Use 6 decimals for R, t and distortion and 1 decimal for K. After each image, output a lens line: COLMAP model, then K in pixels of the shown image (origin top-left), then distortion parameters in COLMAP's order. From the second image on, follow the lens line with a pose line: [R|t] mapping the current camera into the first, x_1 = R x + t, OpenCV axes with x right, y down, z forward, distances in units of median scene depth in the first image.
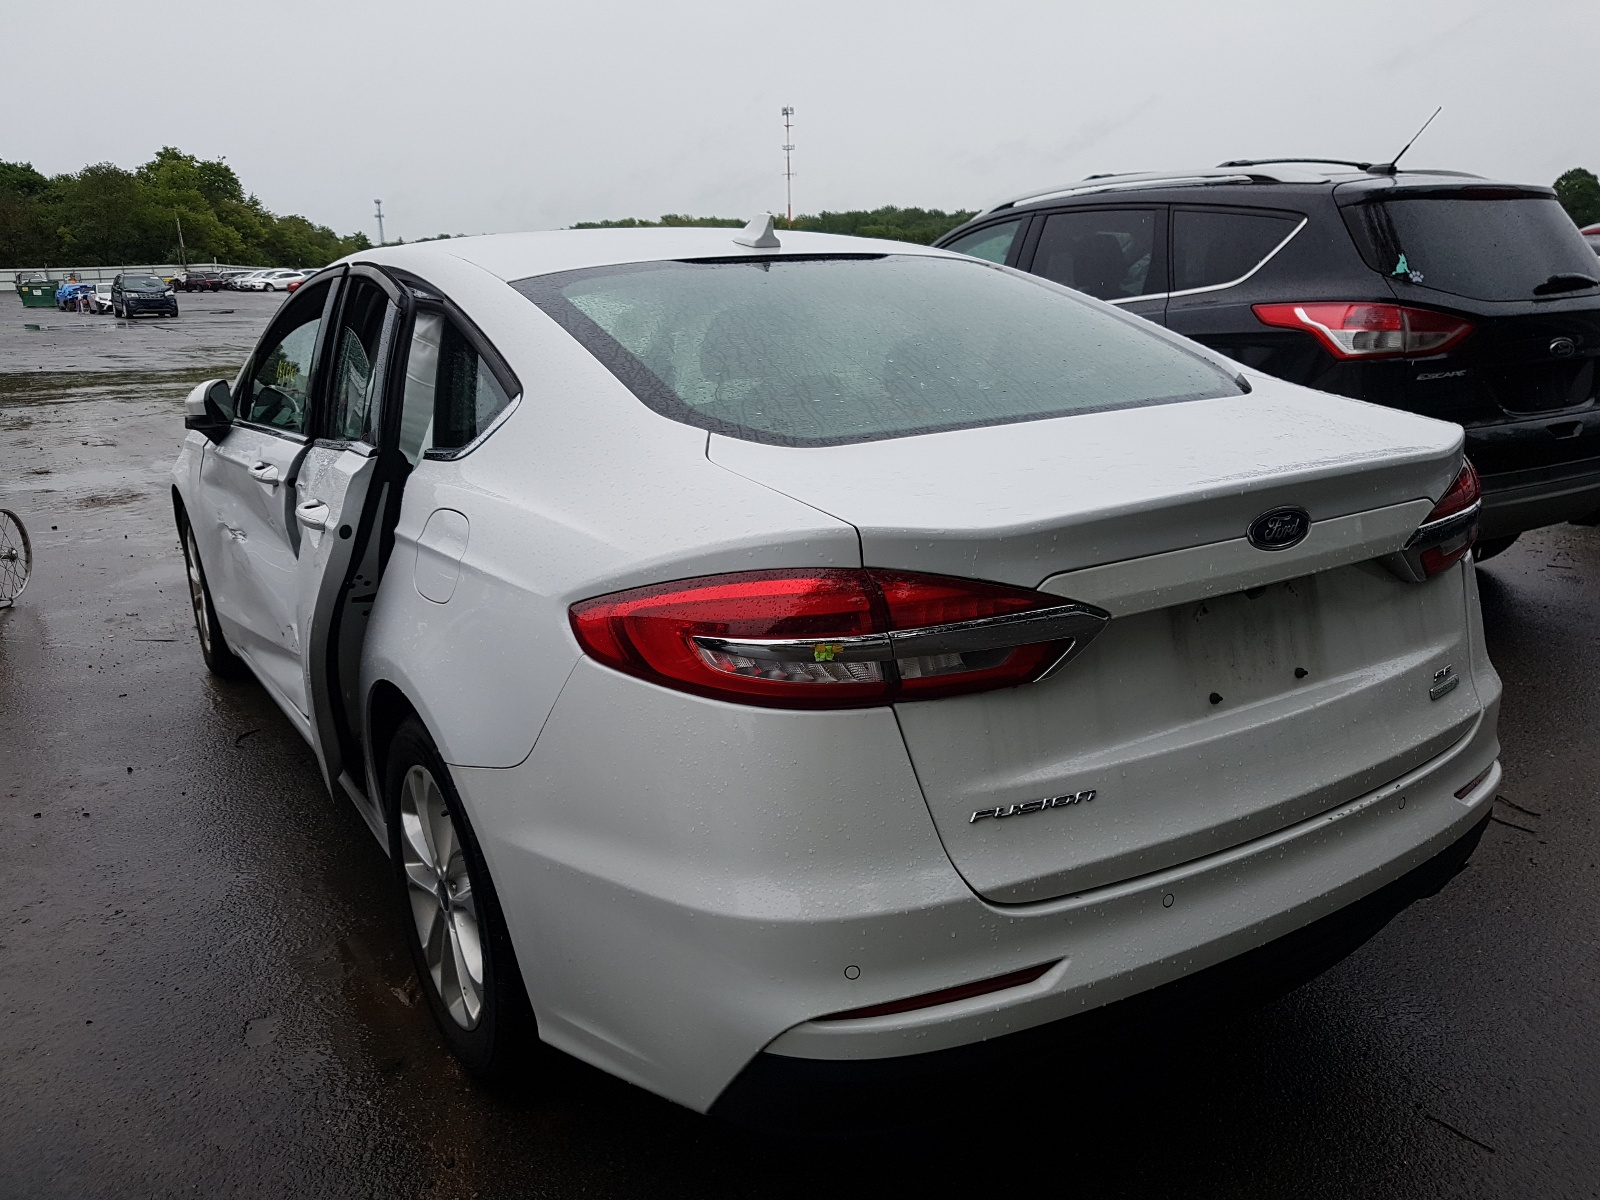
lens RADIAL K [[1227.8, 0, 799.0], [0, 1227.8, 597.1], [0, 0, 1]] dist [-0.001842, 0.002788]
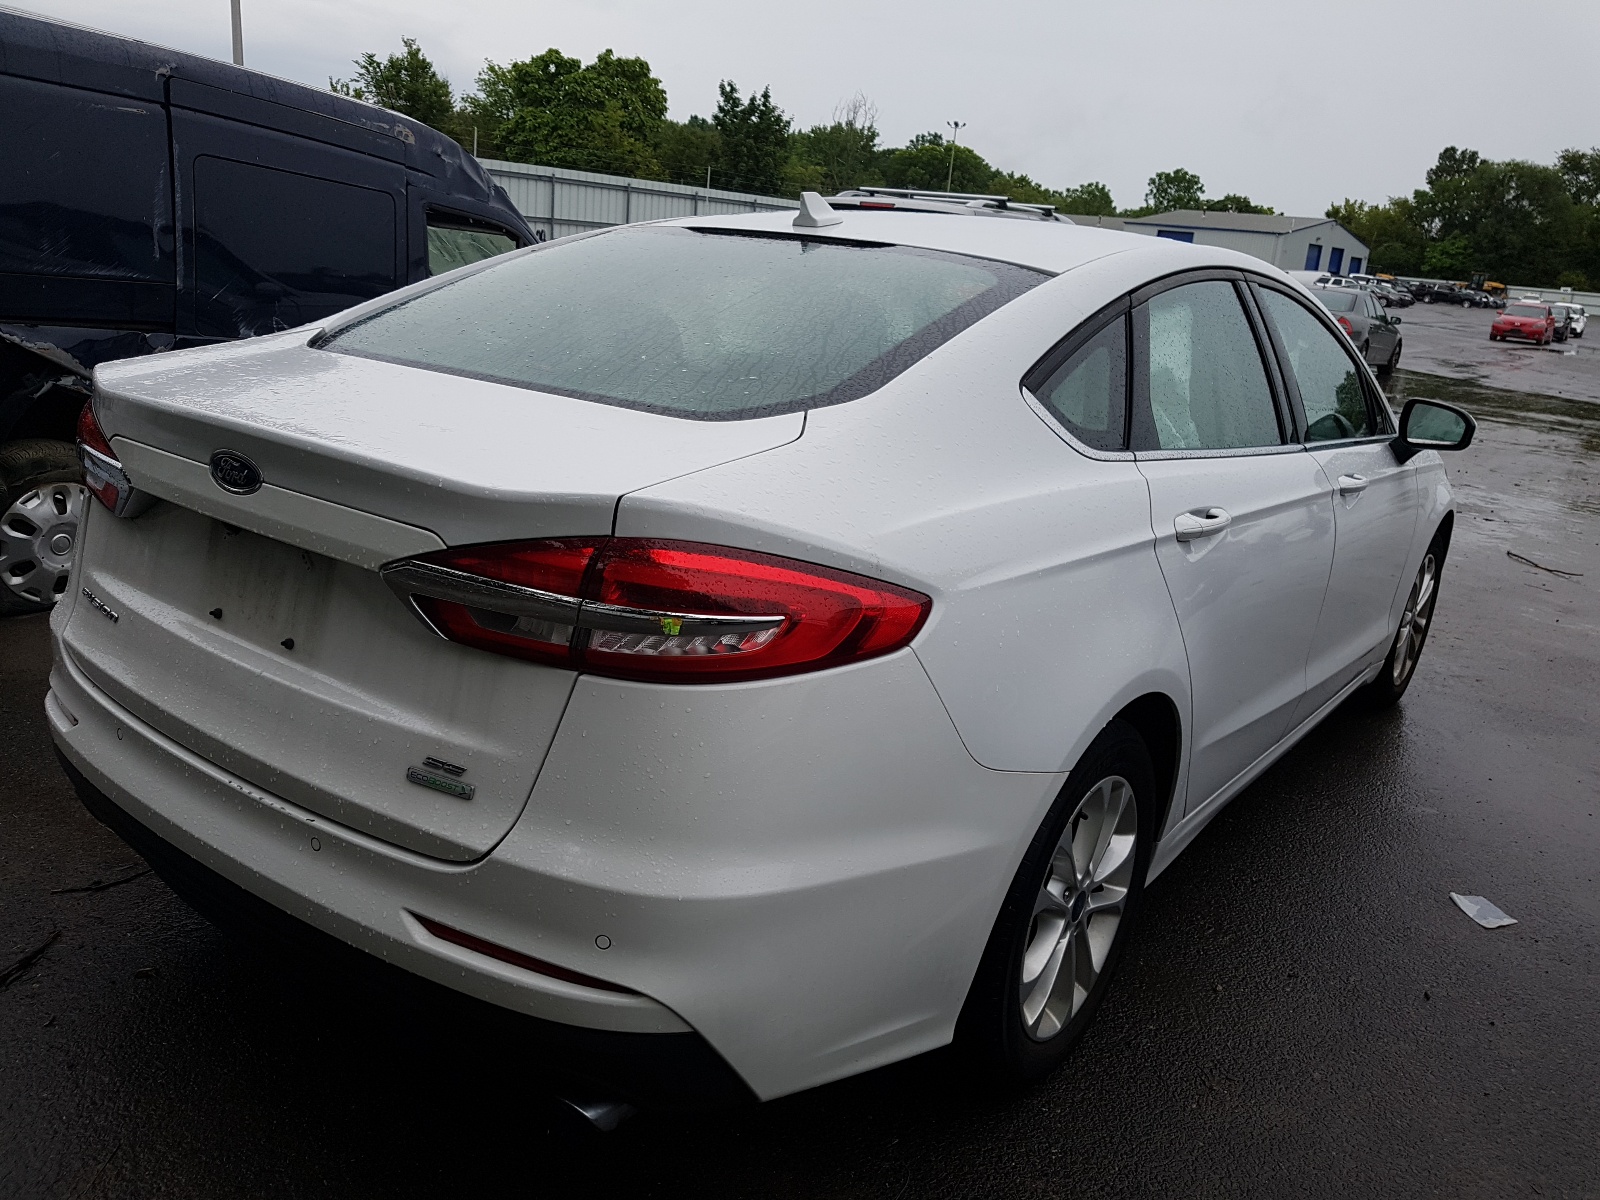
lens RADIAL K [[1358.8, 0, 798.9], [0, 1358.8, 602.6], [0, 0, 1]] dist [0.004846, 0.001495]
pose [[0.342919, 0.301175, -0.889775, 1.483256], [-0.332967, 0.924680, 0.184665, -0.299303], [0.878373, 0.232940, 0.417372, 0.890819]]
